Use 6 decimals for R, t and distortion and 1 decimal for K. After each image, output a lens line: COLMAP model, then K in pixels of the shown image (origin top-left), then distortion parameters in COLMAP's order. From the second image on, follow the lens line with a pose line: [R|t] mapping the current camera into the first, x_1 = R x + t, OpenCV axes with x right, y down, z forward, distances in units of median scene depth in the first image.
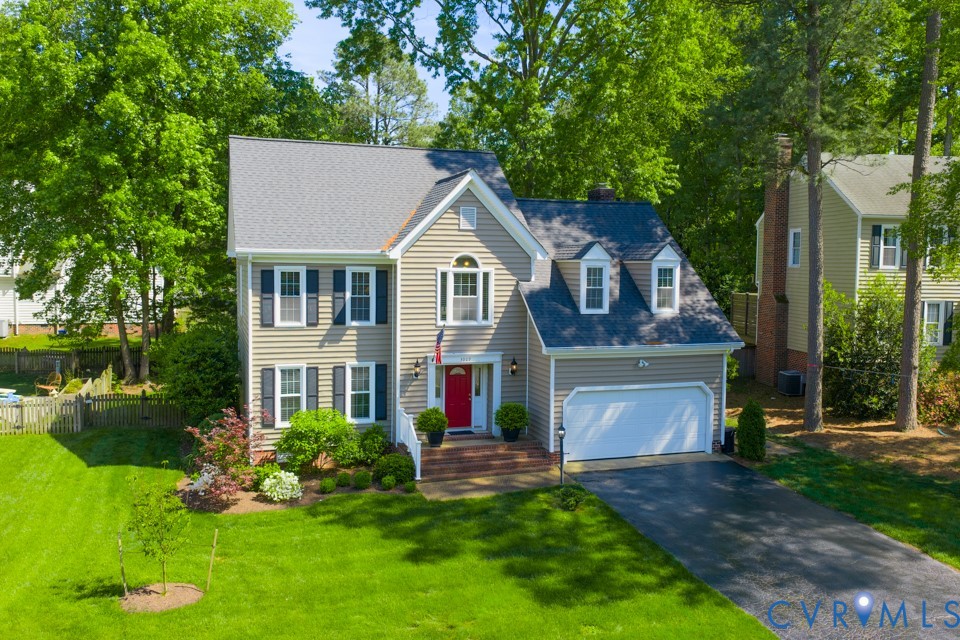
lens RADIAL K [[803.2, 0, 480.0], [0, 803.2, 320.0], [0, 0, 1]] dist [-0.006700, -0.004520]
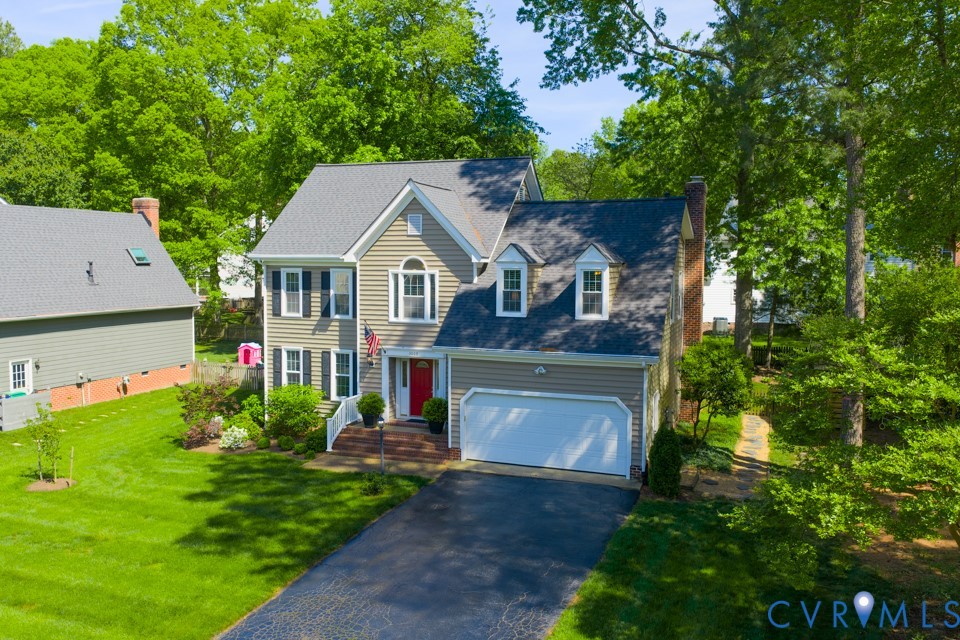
lens RADIAL K [[803.2, 0, 480.0], [0, 803.2, 320.0], [0, 0, 1]] dist [-0.006700, -0.004520]
pose [[0.771170, 0.041030, -0.635305, 0.765098], [-0.046288, 0.998893, 0.008325, -0.010300], [0.634944, 0.022987, 0.772216, 0.216708]]
